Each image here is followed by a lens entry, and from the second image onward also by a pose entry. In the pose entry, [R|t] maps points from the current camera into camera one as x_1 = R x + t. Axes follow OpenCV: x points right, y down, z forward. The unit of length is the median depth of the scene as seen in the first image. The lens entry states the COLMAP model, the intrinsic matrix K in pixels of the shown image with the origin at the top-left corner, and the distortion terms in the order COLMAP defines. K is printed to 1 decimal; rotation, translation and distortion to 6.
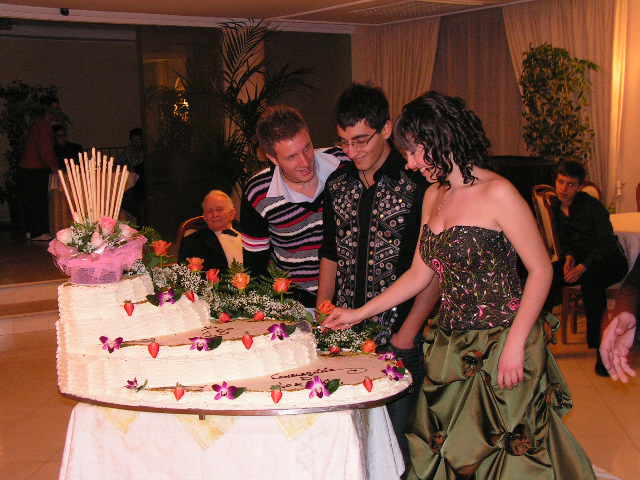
lens RADIAL K [[851.7, 0, 299.3], [0, 851.7, 226.6], [0, 0, 1]] dist [0.006093, 0.000000]
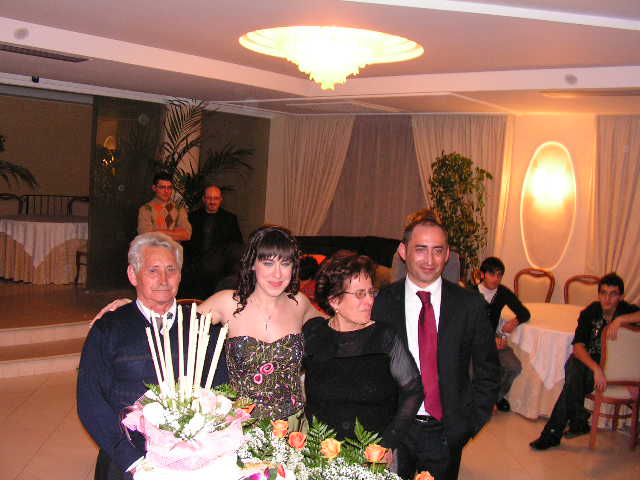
lens RADIAL K [[676.5, 0, 323.1], [0, 676.5, 243.5], [0, 0, 1]] dist [-0.165255, 0.000000]
pose [[0.971630, 0.072170, 0.225226, -0.265890], [-0.067380, 0.997309, -0.028891, -0.135599], [-0.226705, 0.012896, 0.973878, 0.356591]]
